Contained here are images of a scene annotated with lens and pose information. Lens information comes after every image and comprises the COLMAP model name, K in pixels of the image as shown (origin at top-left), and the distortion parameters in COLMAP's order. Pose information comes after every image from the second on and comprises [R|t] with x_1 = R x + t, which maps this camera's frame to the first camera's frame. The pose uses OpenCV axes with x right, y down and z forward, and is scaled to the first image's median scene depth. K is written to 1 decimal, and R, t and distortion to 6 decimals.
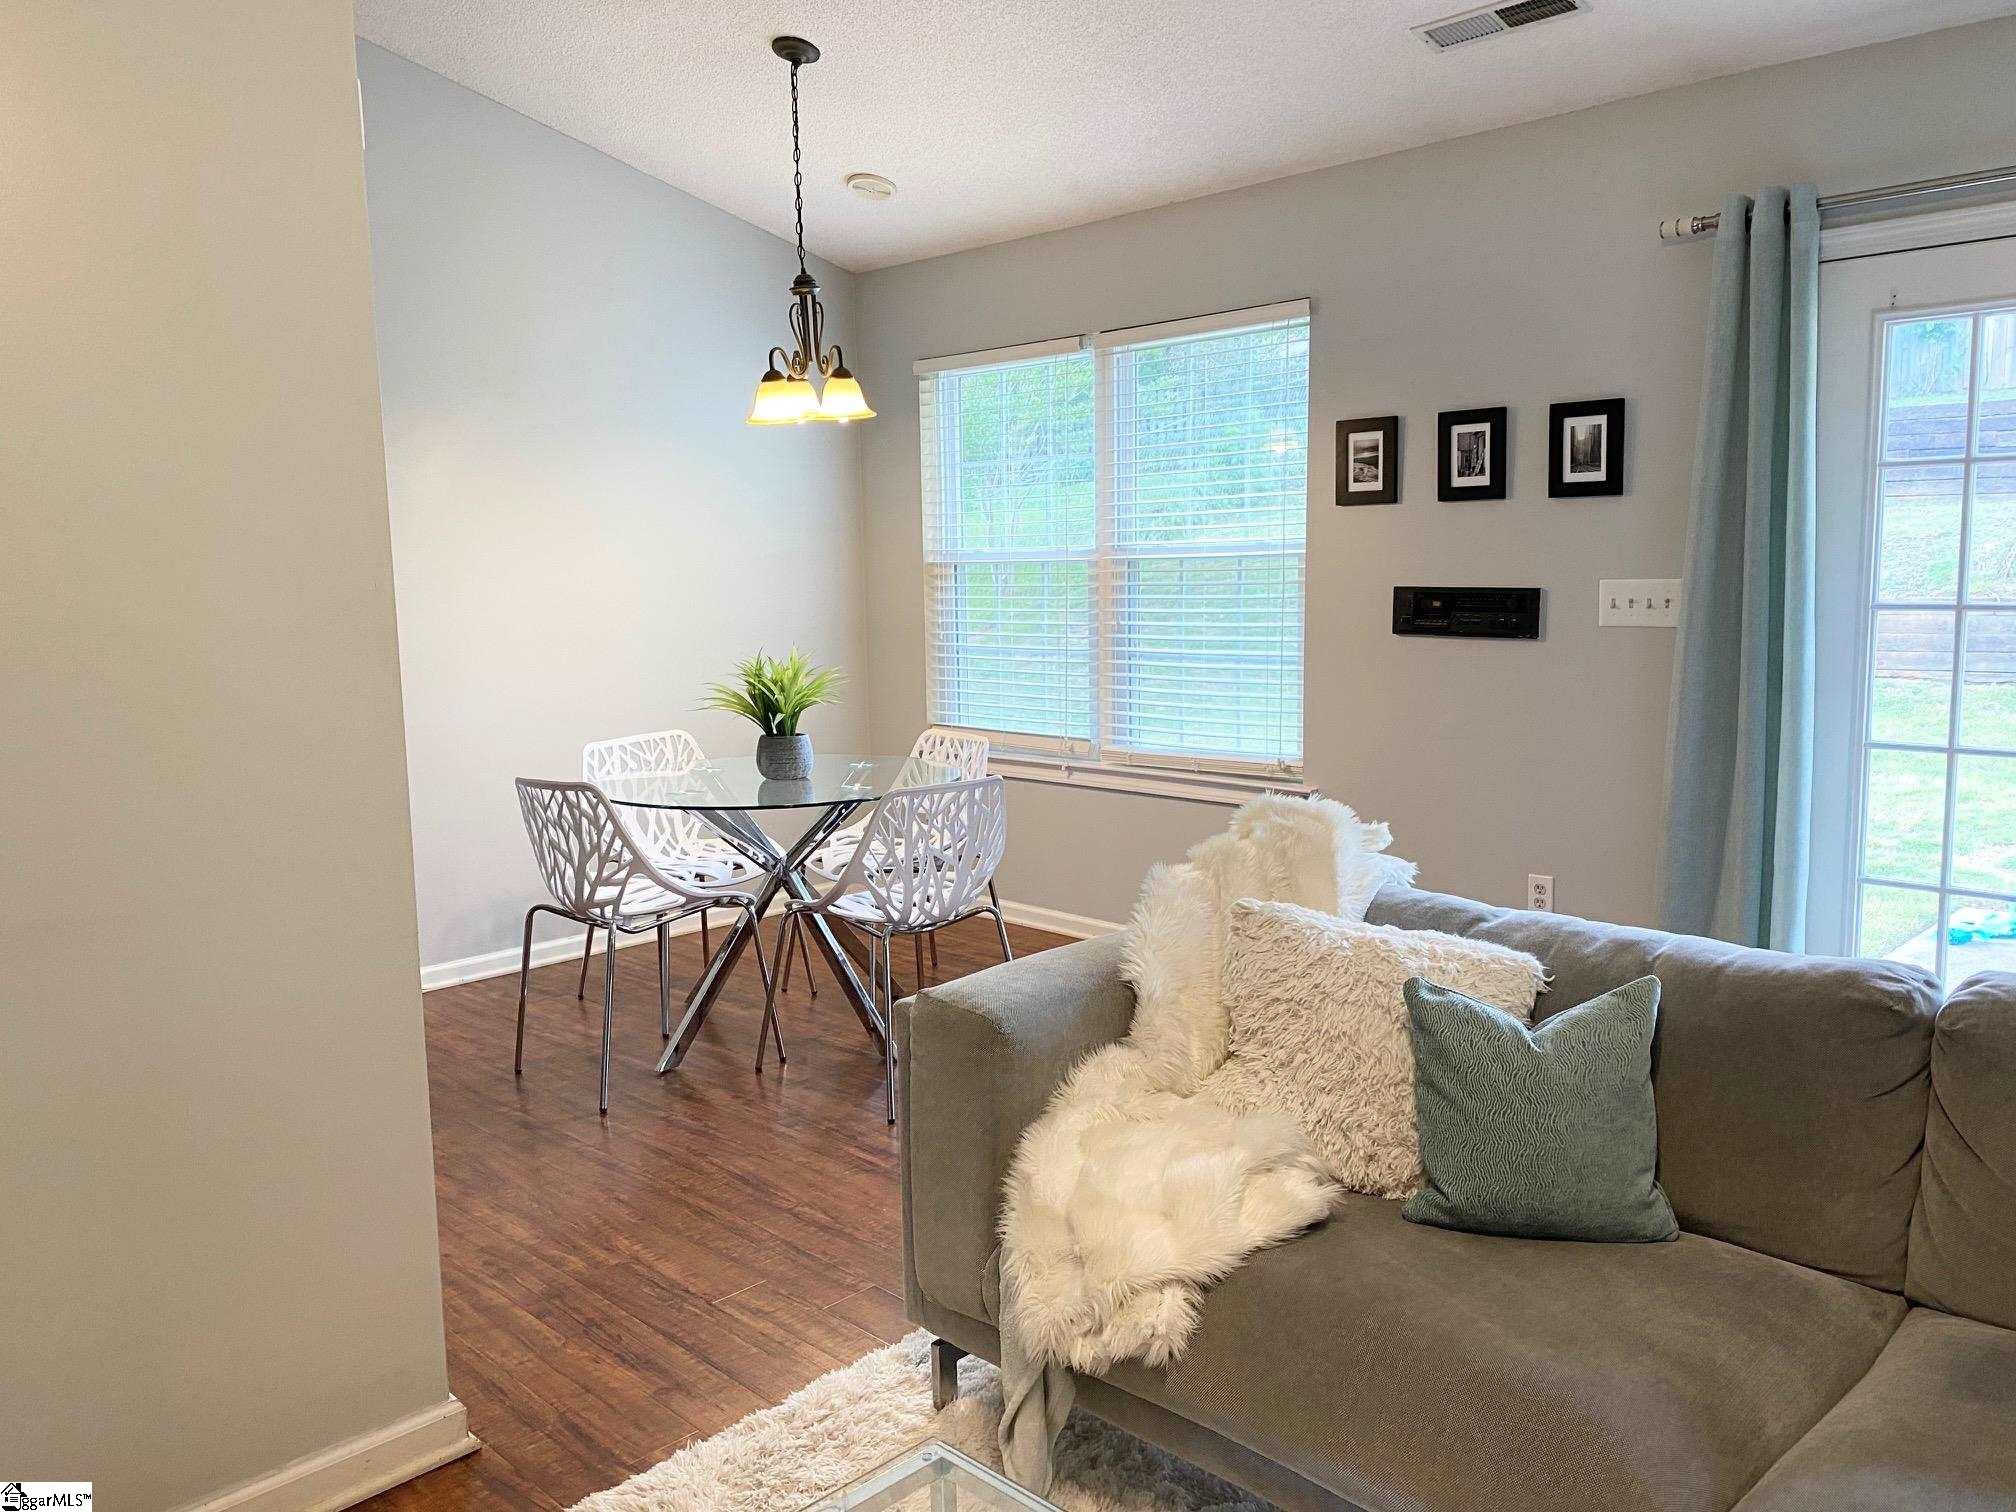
lens RADIAL K [[1530.2, 0, 1001.6], [0, 1530.2, 746.6], [0, 0, 1]] dist [0.031629, -0.058918]
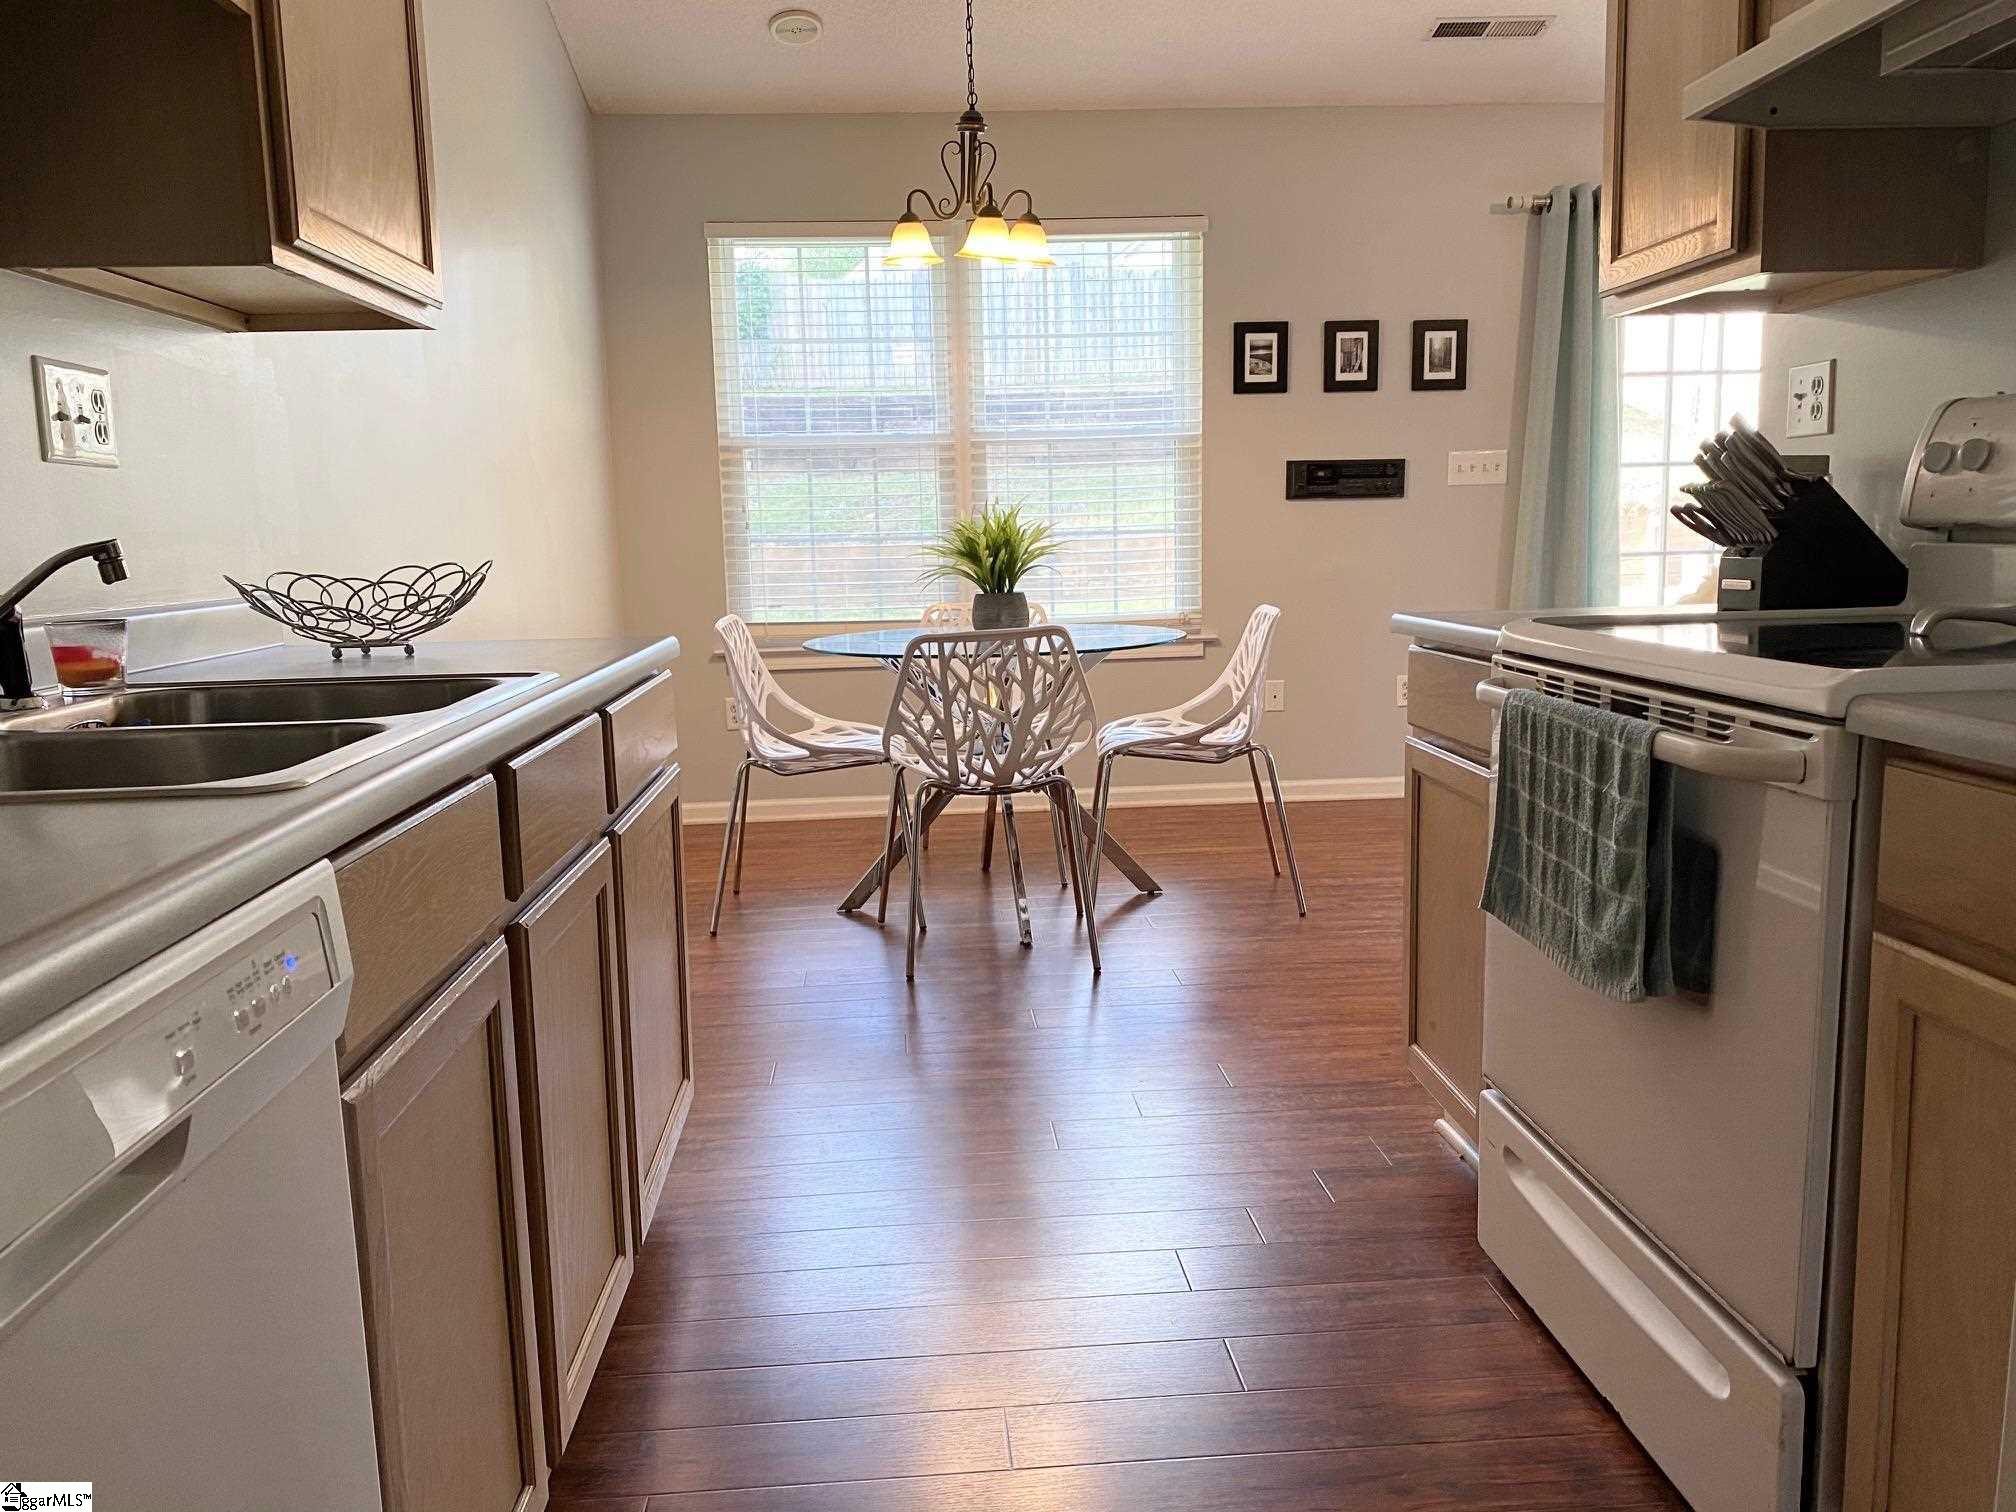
lens RADIAL K [[1530.2, 0, 1004.6], [0, 1530.2, 761.1], [0, 0, 1]] dist [0.031629, -0.058918]
pose [[0.663289, -0.113897, 0.739646, -0.887367], [0.102931, 0.992842, 0.060581, 0.041032], [-0.741251, 0.035949, 0.670264, 0.360772]]
